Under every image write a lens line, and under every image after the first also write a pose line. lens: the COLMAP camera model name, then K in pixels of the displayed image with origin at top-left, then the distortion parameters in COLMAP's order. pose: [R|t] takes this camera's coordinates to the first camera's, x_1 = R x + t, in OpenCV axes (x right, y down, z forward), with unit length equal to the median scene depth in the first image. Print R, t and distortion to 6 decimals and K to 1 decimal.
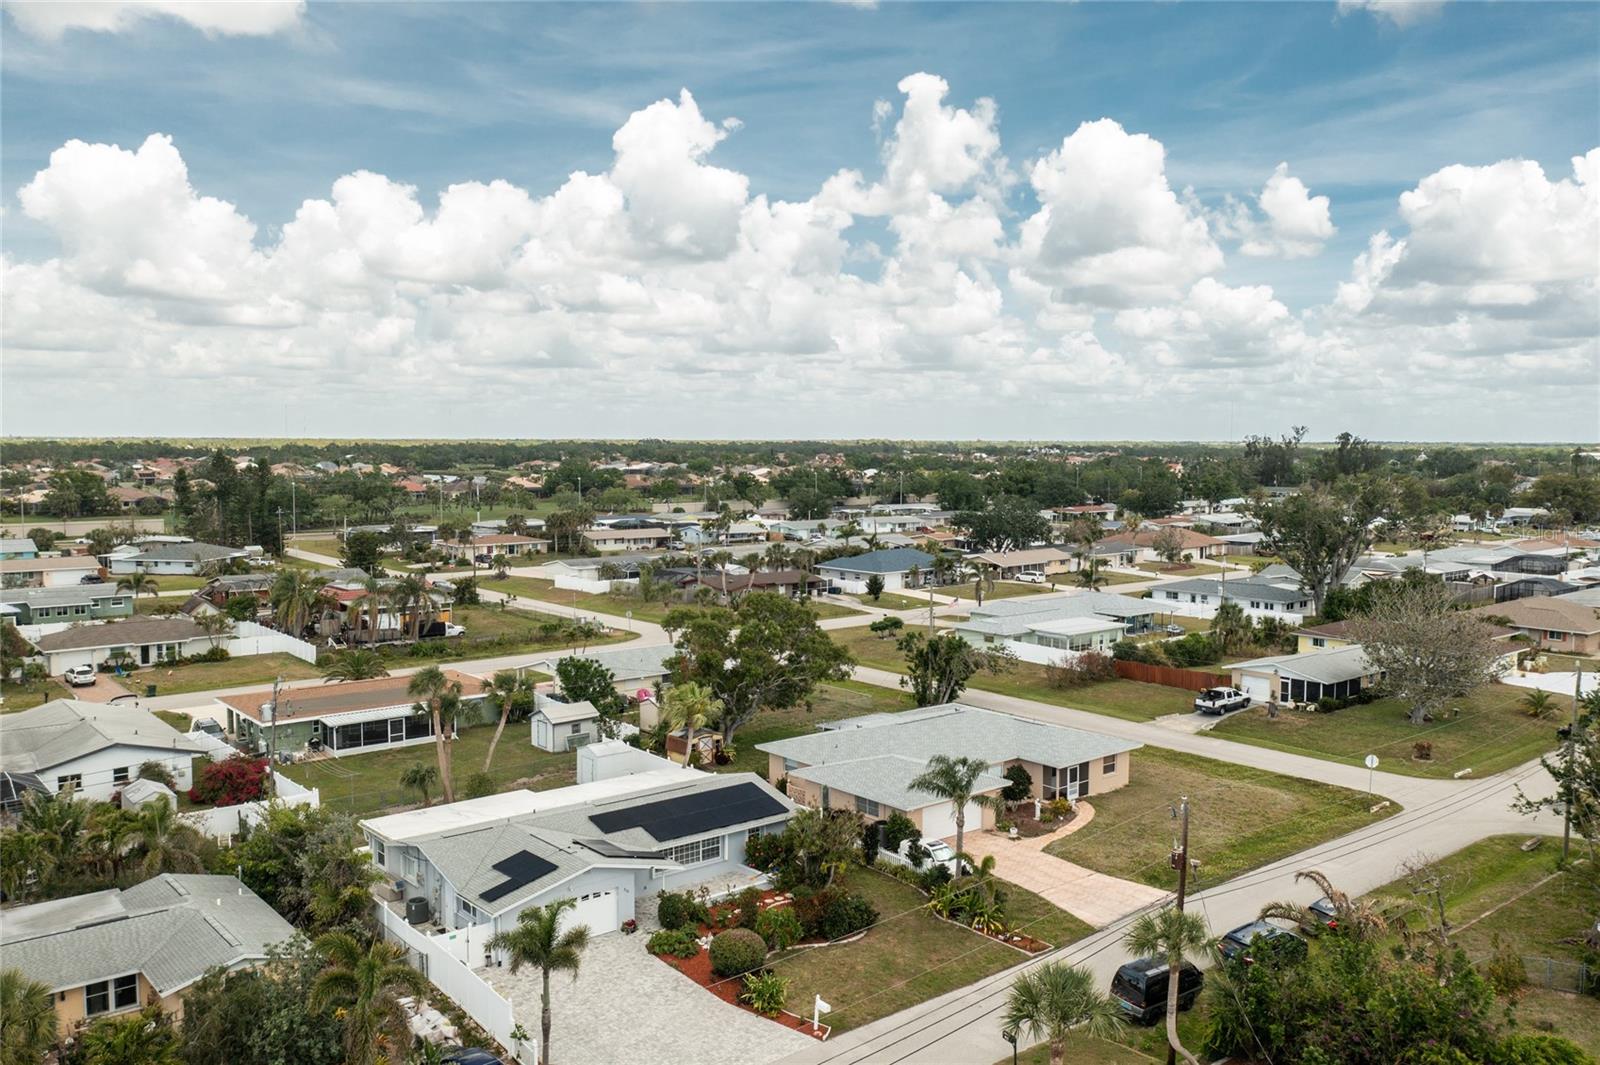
lens RADIAL K [[1291.1, 0, 800.0], [0, 1291.1, 532.5], [0, 0, 1]] dist [-0.007310, 0.005602]
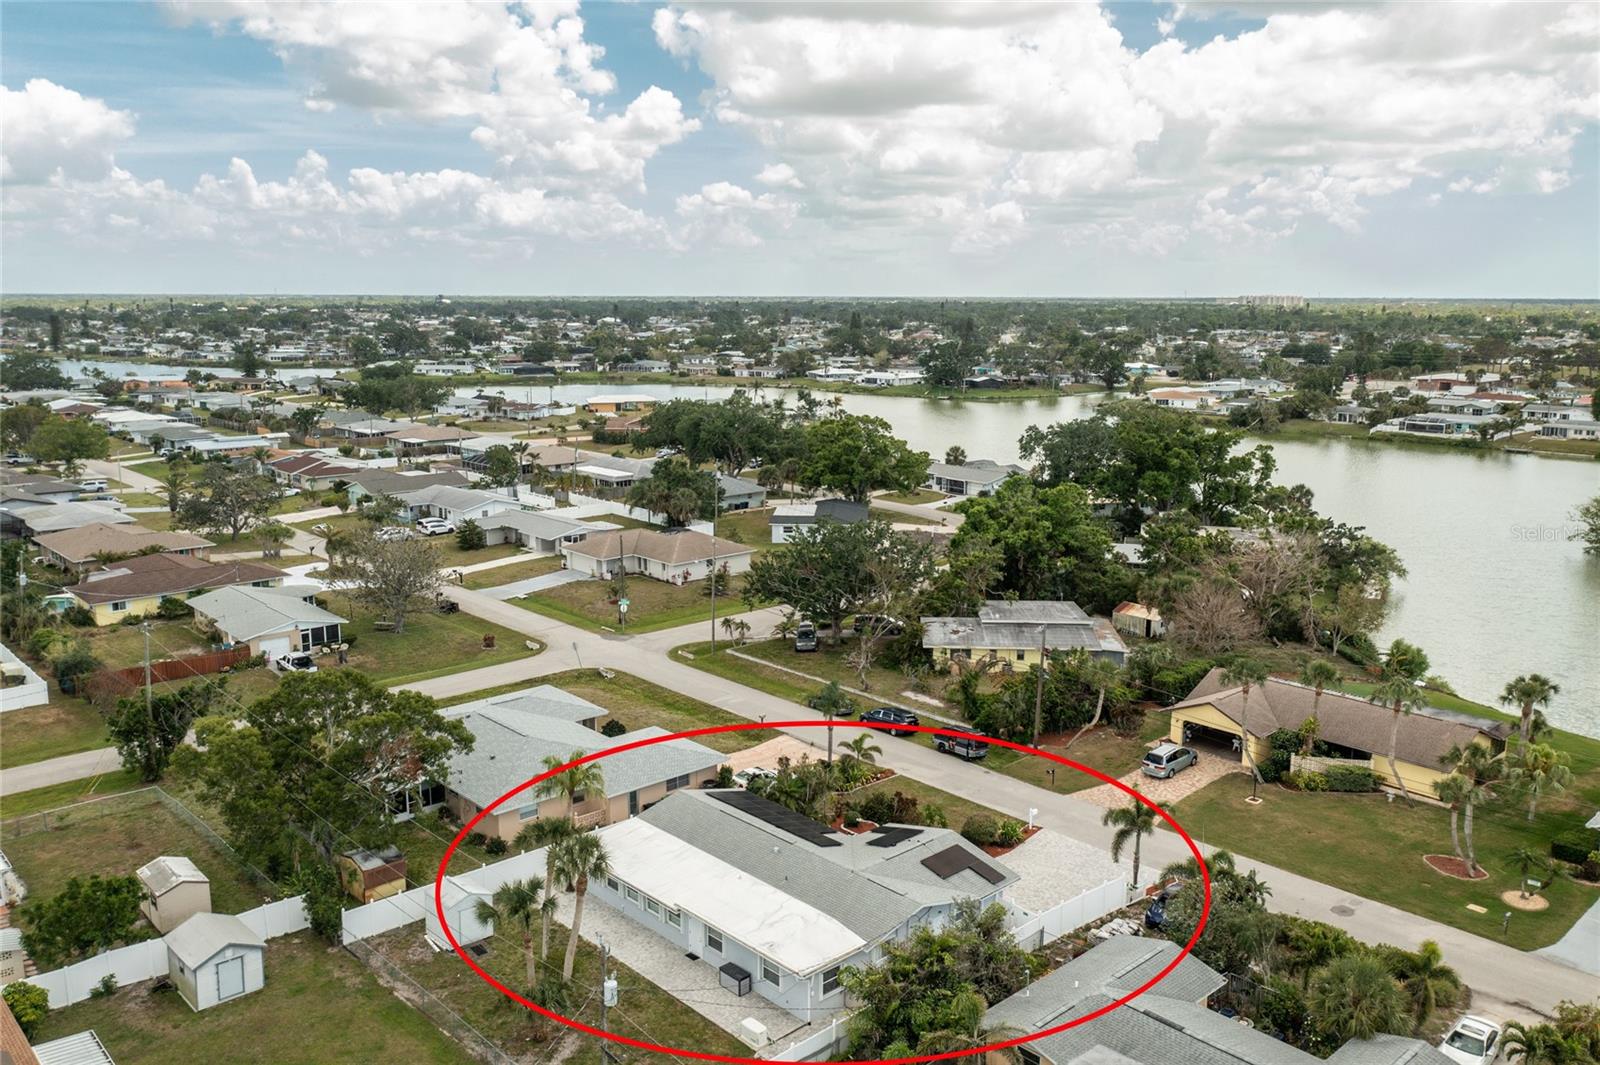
lens RADIAL K [[1291.1, 0, 800.0], [0, 1291.1, 532.5], [0, 0, 1]] dist [-0.007310, 0.005602]
pose [[-0.044005, -0.187957, 0.981191, -0.786761], [0.071078, 0.979064, 0.190738, -0.165259], [-0.996500, 0.078135, -0.029724, 0.684301]]
